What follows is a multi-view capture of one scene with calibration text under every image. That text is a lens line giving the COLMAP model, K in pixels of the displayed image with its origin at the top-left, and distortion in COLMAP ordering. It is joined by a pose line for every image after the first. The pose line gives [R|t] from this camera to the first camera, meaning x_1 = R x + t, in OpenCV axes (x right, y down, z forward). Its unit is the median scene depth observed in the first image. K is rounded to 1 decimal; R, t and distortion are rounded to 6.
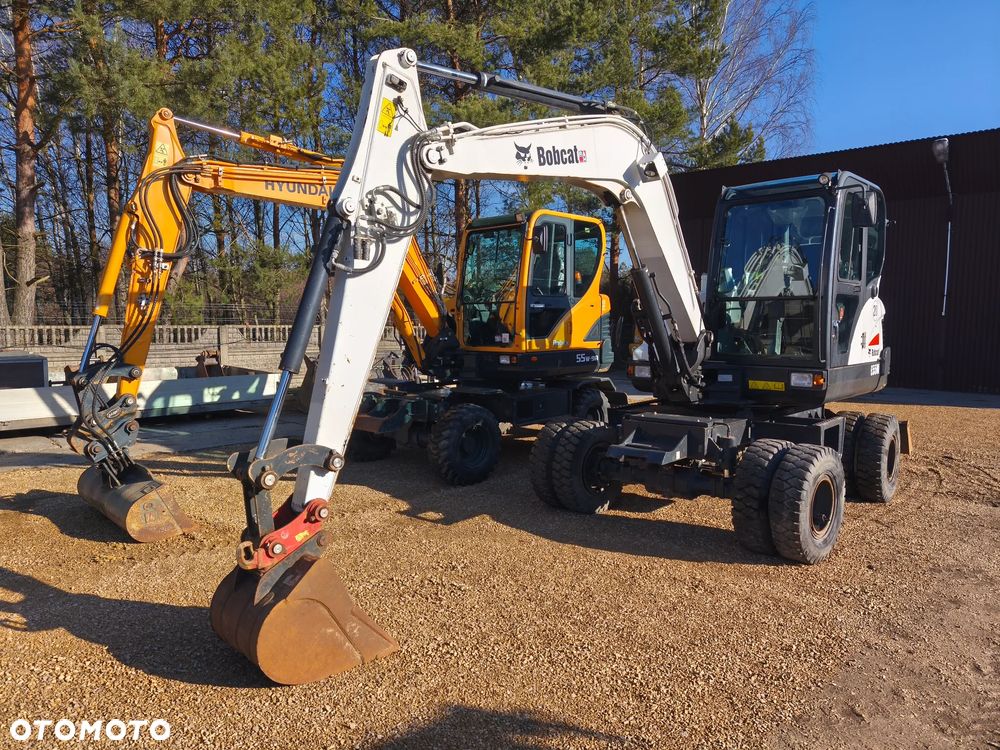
lens RADIAL K [[672.6, 0, 498.1], [0, 672.6, 377.2], [0, 0, 1]] dist [0.048986, -0.050446]
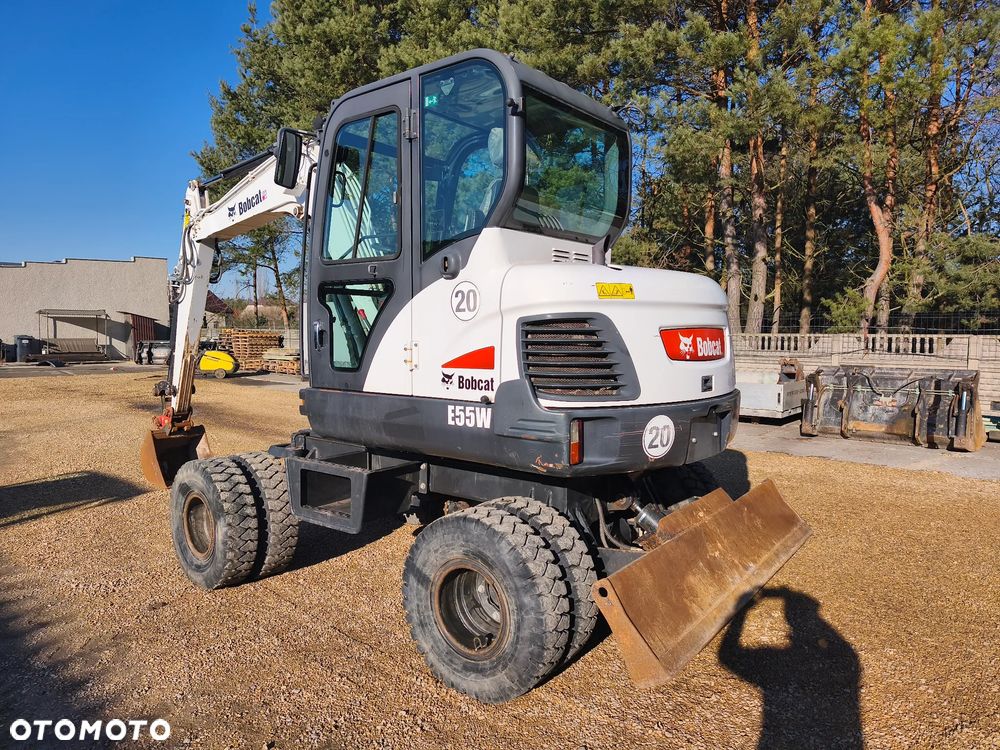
lens RADIAL K [[672.6, 0, 508.7], [0, 672.6, 373.8], [0, 0, 1]] dist [0.049881, -0.049578]
pose [[0.107763, 0.066650, -0.991940, 1.012964], [-0.075954, 0.995386, 0.058630, -0.079393], [0.991271, 0.069024, 0.112328, 0.951116]]
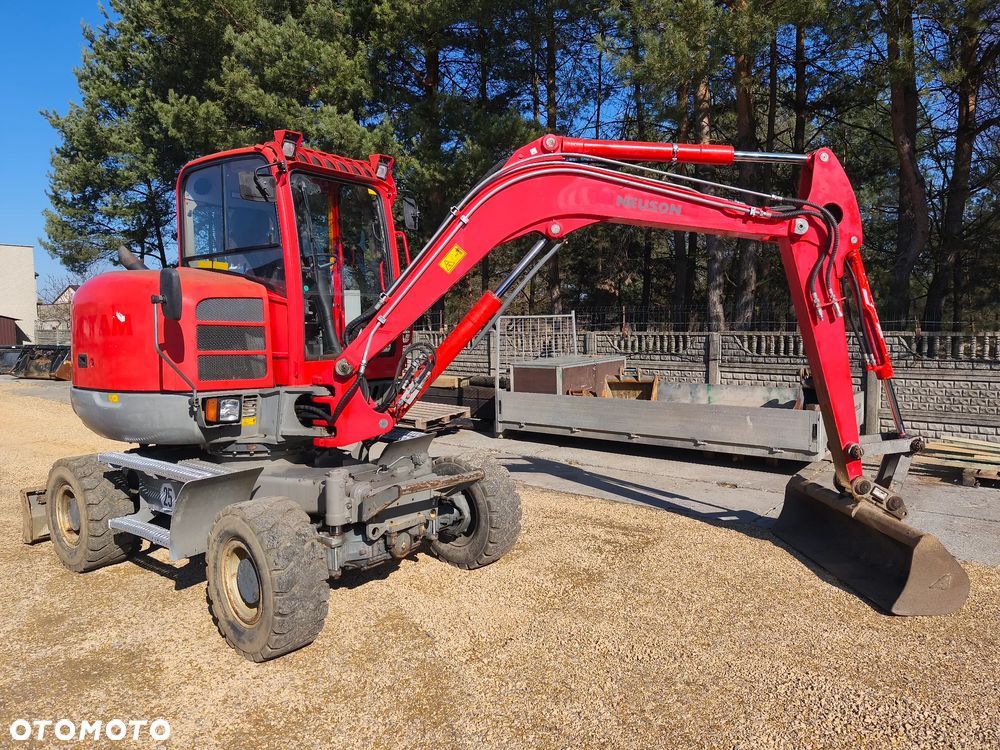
lens RADIAL K [[675.0, 0, 499.0], [0, 675.0, 372.8], [0, 0, 1]] dist [0.060018, -0.075436]
pose [[0.168496, 0.067530, -0.983386, 0.431668], [-0.066408, 0.996161, 0.057029, -0.096355], [0.983463, 0.055696, 0.172334, 1.098850]]
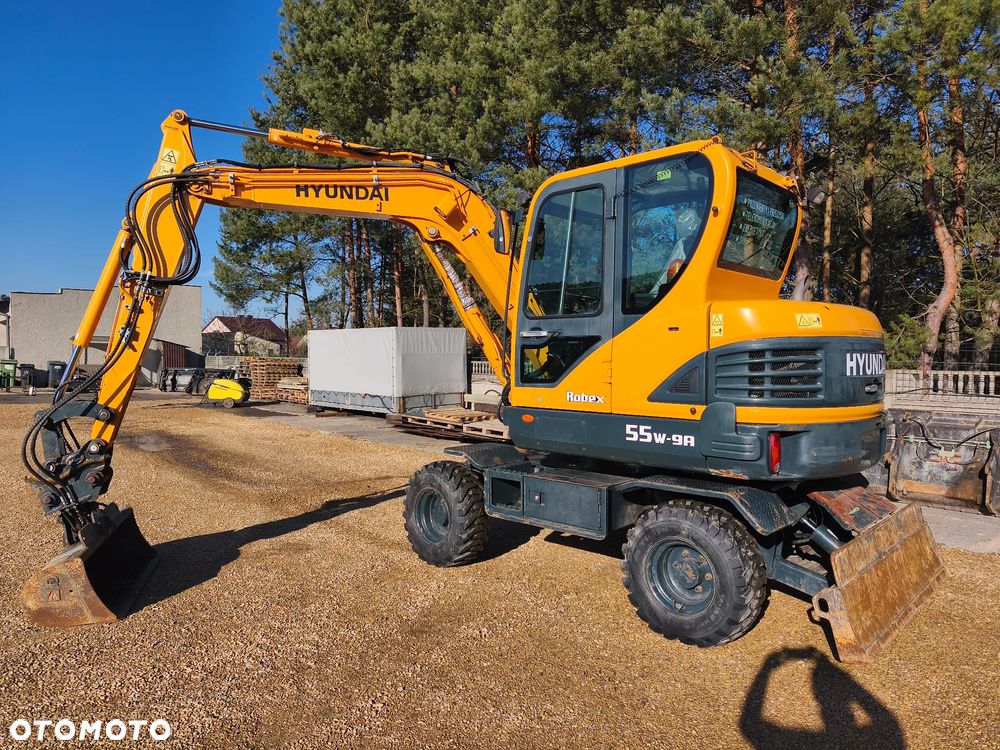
lens RADIAL K [[672.6, 0, 498.1], [0, 672.6, 377.2], [0, 0, 1]] dist [0.048986, -0.050446]
pose [[0.011583, 0.028551, -0.999525, 0.803117], [-0.085987, 0.995918, 0.027451, -0.095907], [0.996229, 0.085628, 0.013991, 1.131408]]
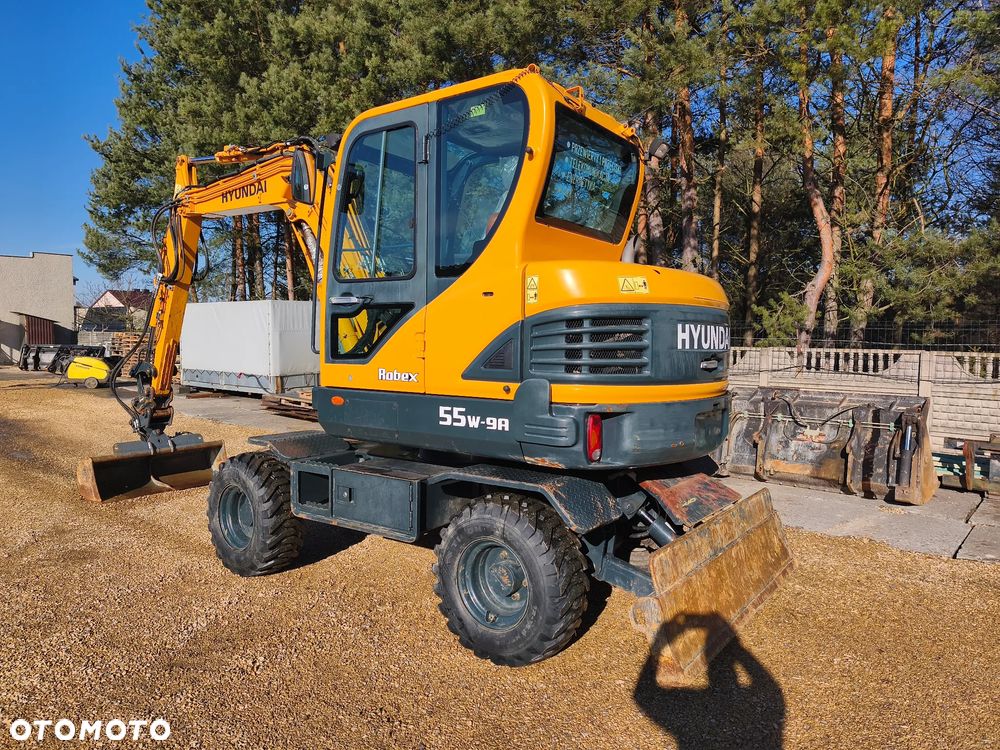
lens RADIAL K [[670.6, 0, 503.4], [0, 670.6, 366.9], [0, 0, 1]] dist [0.089800, -0.131848]
pose [[0.135517, 0.043672, -0.989812, 0.707783], [-0.090411, 0.995405, 0.031541, -0.097591], [0.986641, 0.085215, 0.138843, 1.241430]]
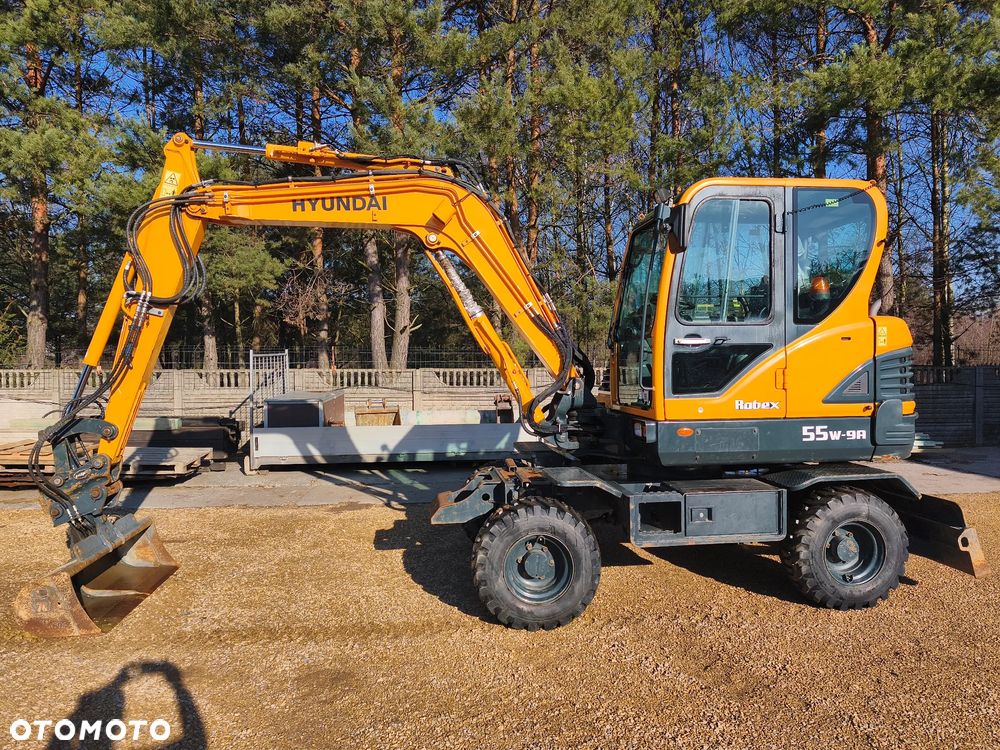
lens RADIAL K [[672.6, 0, 498.1], [0, 672.6, 377.2], [0, 0, 1]] dist [0.048986, -0.050446]
pose [[0.773264, 0.011282, -0.633983, 0.351281], [-0.039911, 0.998725, -0.030906, -0.059598], [0.632827, 0.049201, 0.772729, 0.513280]]
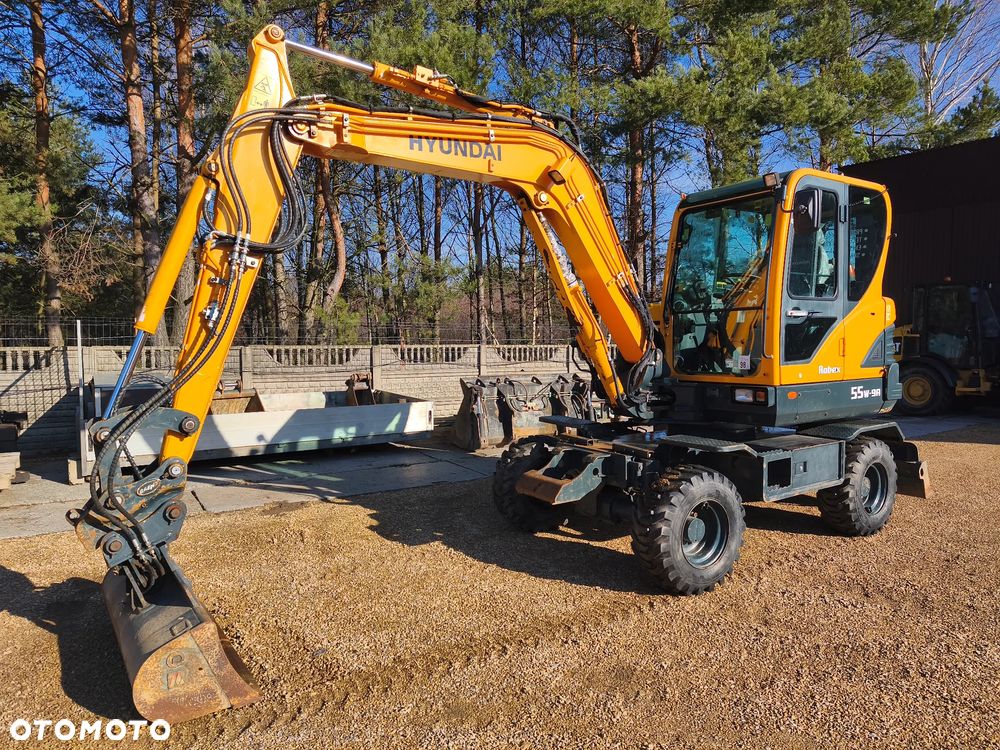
lens RADIAL K [[678.0, 0, 496.4], [0, 678.0, 374.5], [0, 0, 1]] dist [0.060291, -0.079094]
pose [[0.978707, 0.005529, -0.205188, -0.111480], [-0.009663, 0.999770, -0.019153, -0.037781], [0.205035, 0.020728, 0.978535, 0.338985]]
